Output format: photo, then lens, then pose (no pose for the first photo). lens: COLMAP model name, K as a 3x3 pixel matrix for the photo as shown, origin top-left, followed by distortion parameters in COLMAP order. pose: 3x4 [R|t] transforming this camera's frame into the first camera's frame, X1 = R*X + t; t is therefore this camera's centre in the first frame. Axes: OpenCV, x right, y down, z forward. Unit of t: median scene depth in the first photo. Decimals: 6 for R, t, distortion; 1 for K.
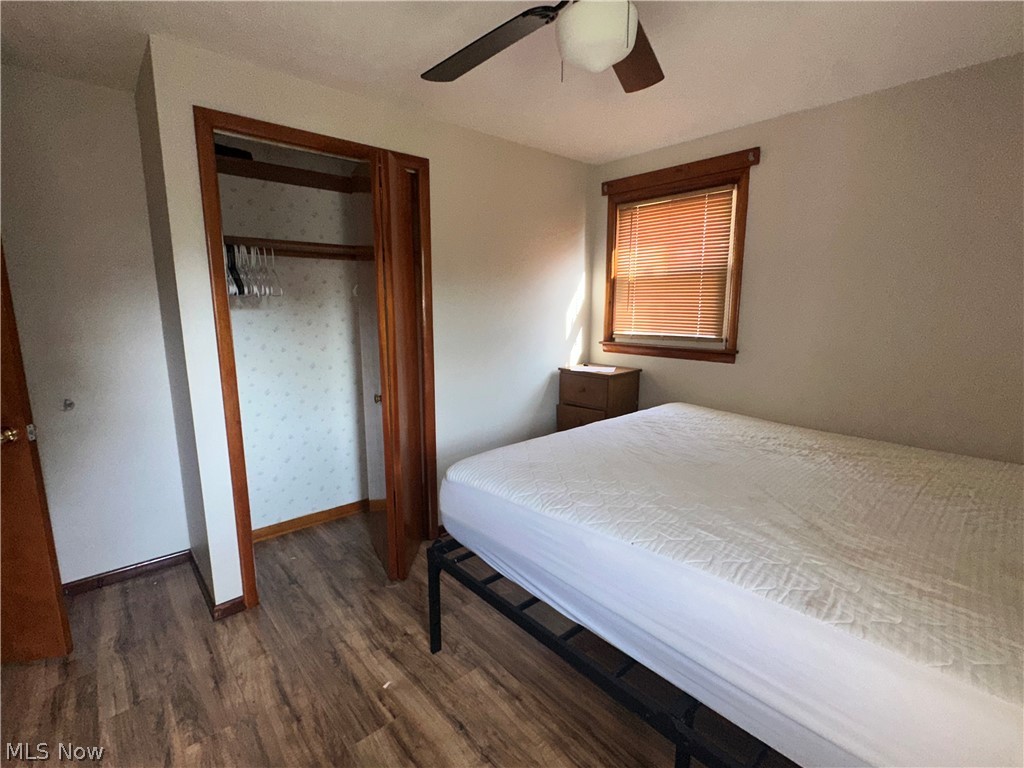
lens RADIAL K [[479.7, 0, 511.0], [0, 479.7, 389.4], [0, 0, 1]] dist [-0.003755, -0.000134]
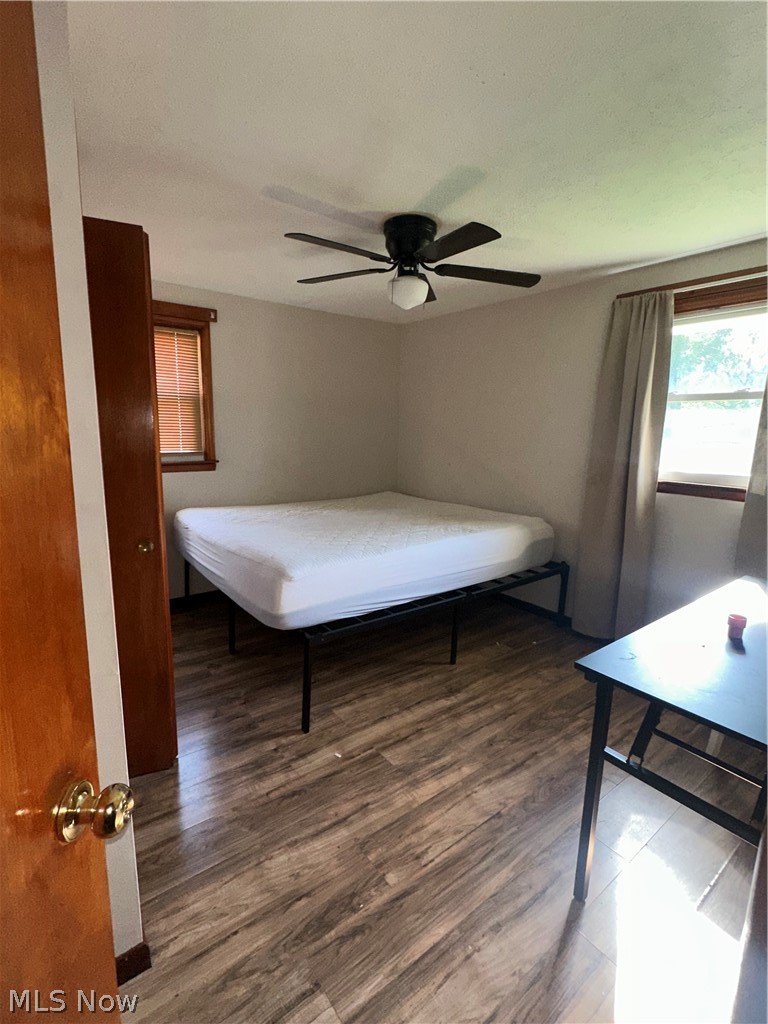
lens RADIAL K [[479.7, 0, 384.0], [0, 479.7, 512.0], [0, 0, 1]] dist [-0.003755, -0.000134]
pose [[0.067924, -0.172224, 0.982713, -1.337932], [0.155942, 0.974714, 0.160044, -0.133062], [-0.985428, 0.142376, 0.093064, 0.720678]]
